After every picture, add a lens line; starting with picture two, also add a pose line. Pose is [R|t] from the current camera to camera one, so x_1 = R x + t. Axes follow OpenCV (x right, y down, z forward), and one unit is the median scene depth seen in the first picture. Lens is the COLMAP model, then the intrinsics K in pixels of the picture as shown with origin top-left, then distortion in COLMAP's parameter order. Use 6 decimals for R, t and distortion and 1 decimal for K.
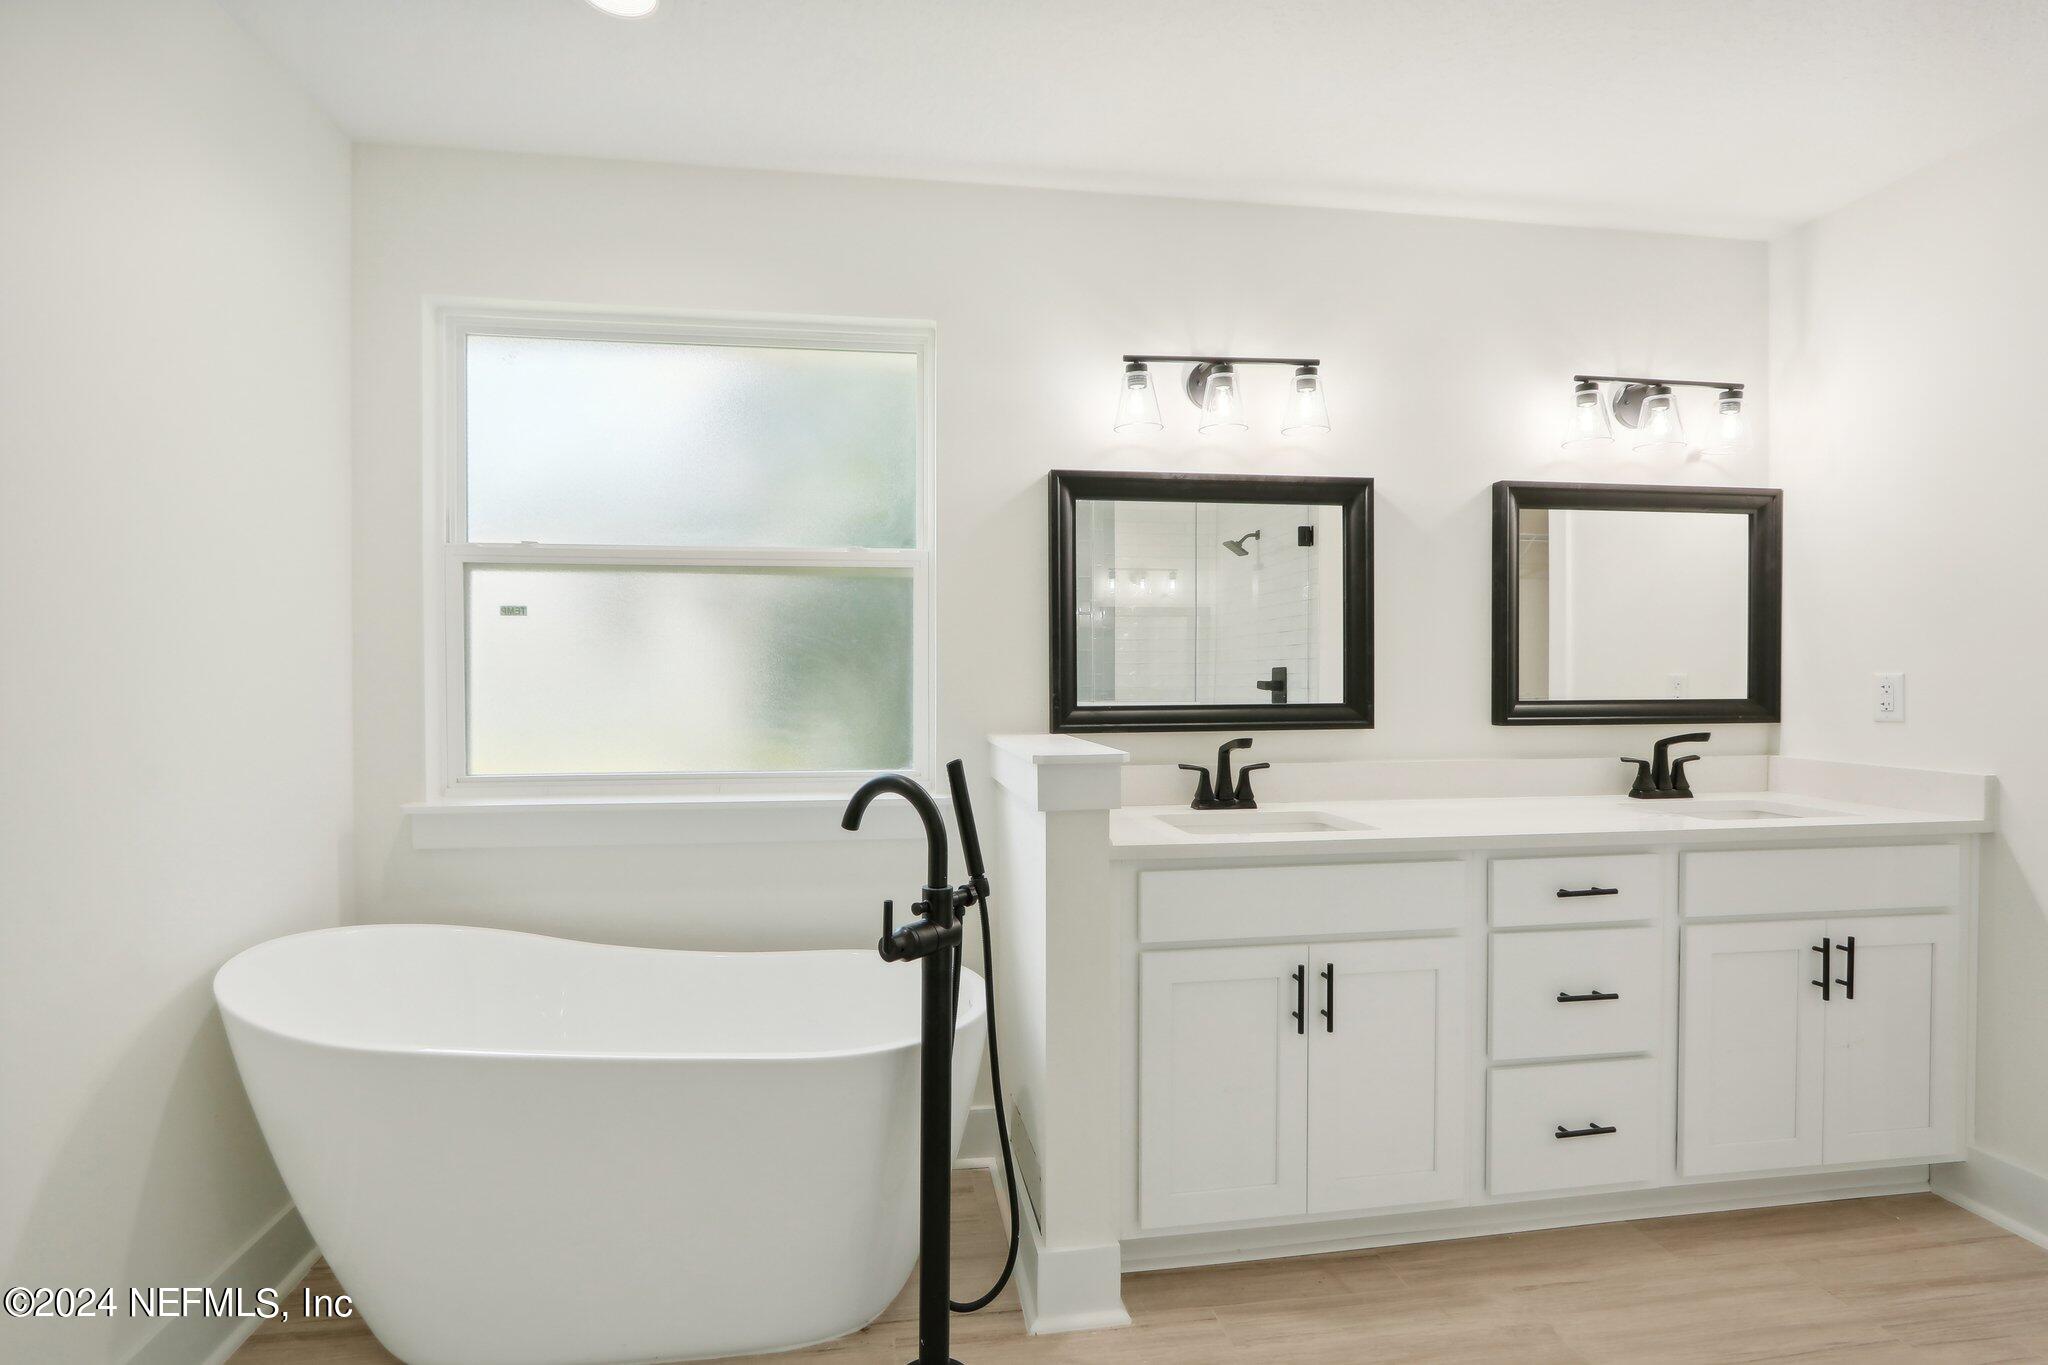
lens RADIAL K [[975.1, 0, 1004.8], [0, 975.1, 685.5], [0, 0, 1]] dist [-0.015594, 0.002059]
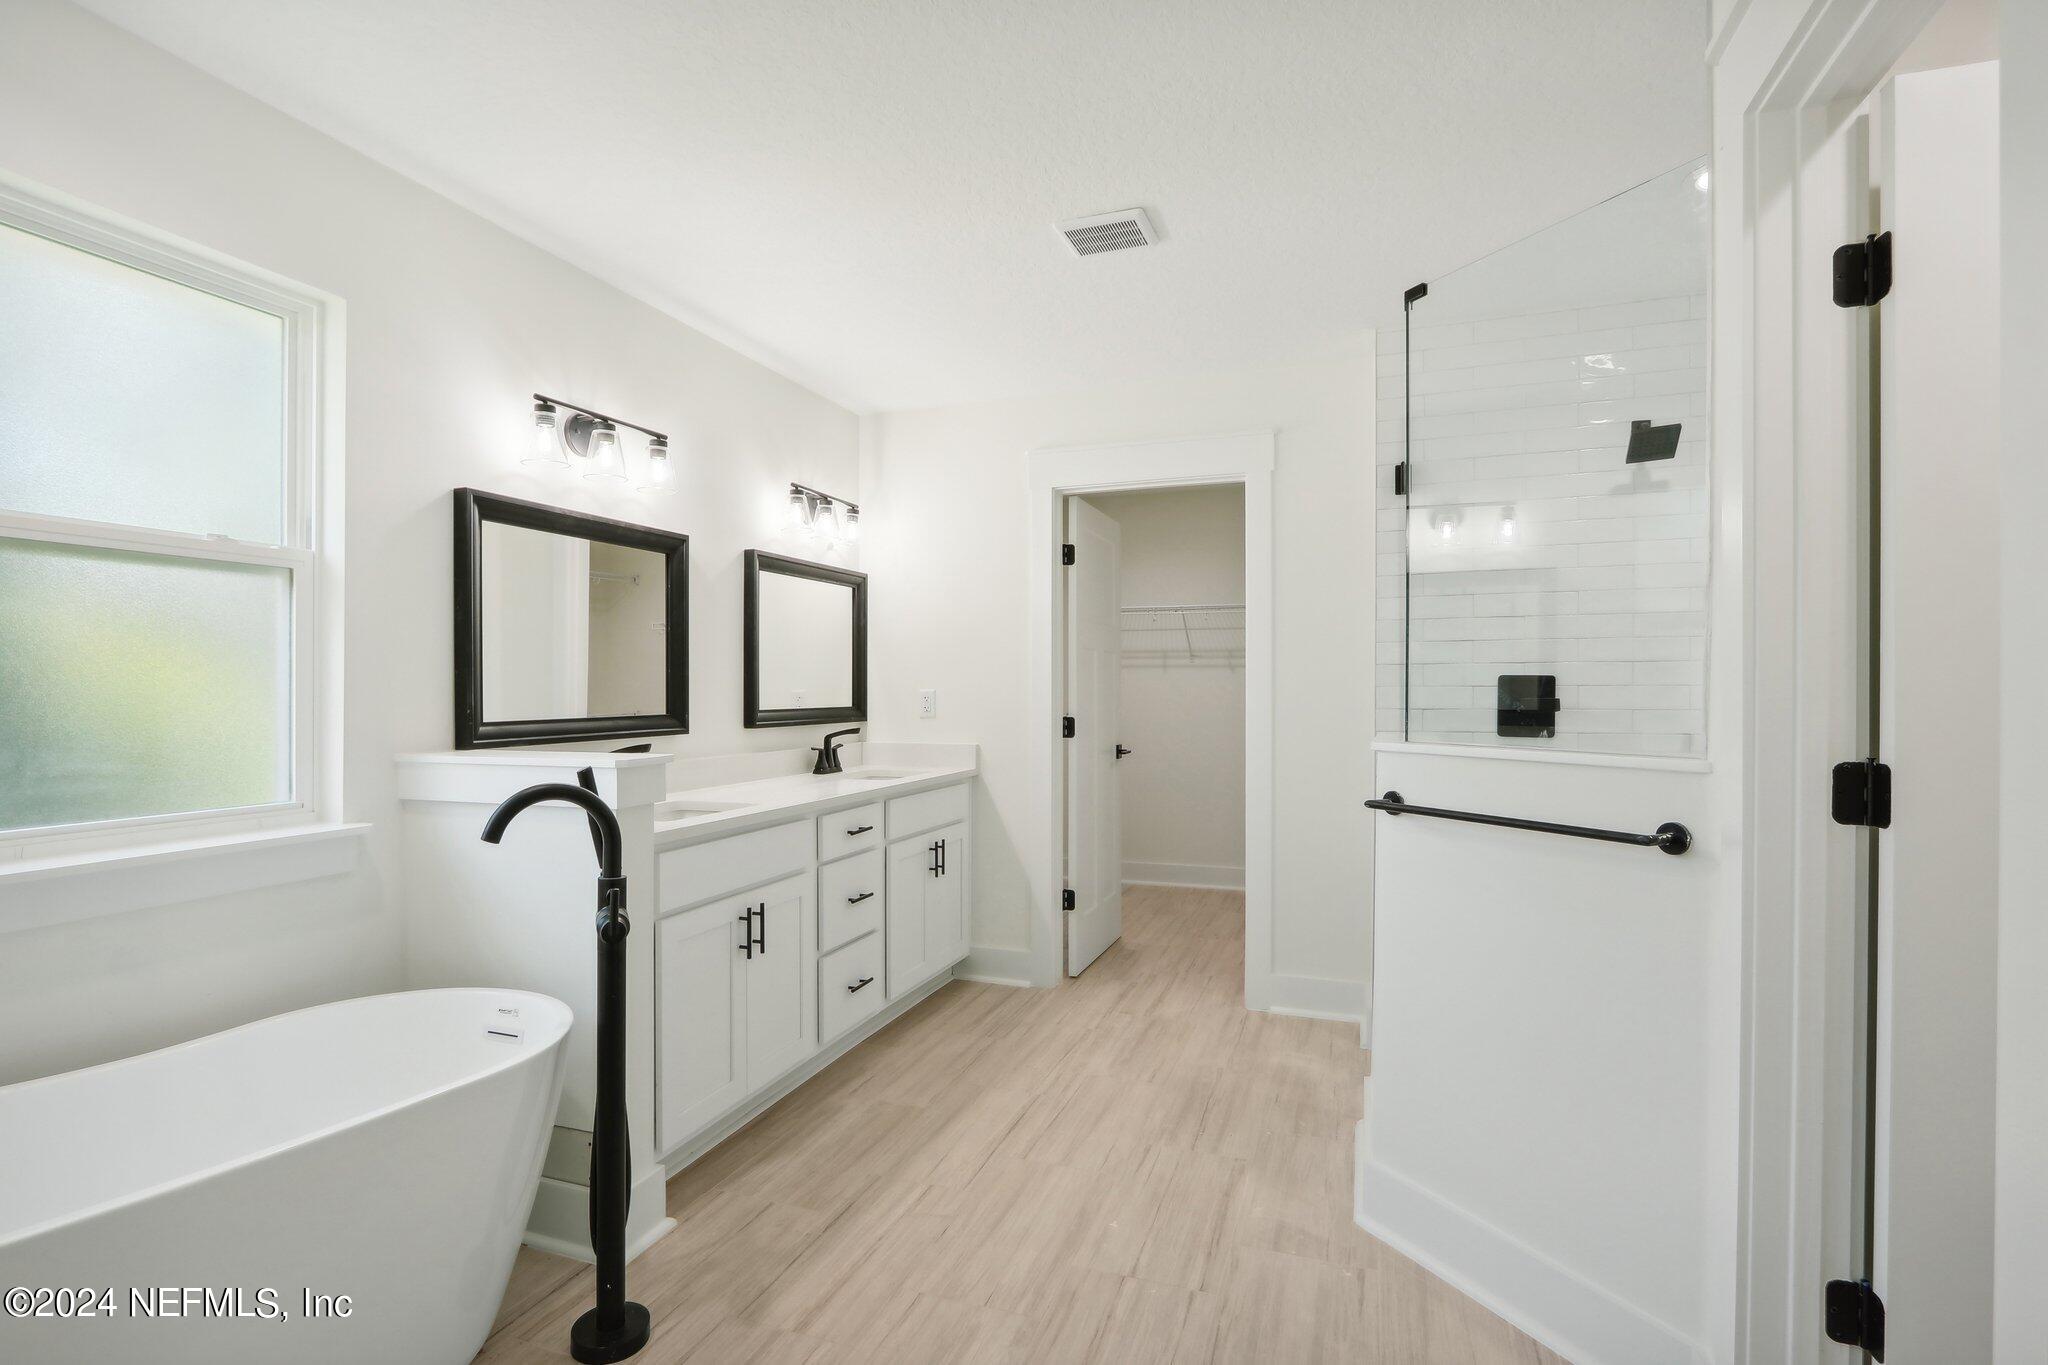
lens RADIAL K [[1015.2, 0, 979.2], [0, 1015.2, 698.8], [0, 0, 1]] dist [-0.027156, 0.037477]
pose [[0.482915, -0.007865, 0.875632, -0.615144], [0.015515, 0.999880, 0.000424, 0.004184], [-0.875530, 0.013381, 0.482979, 0.036164]]
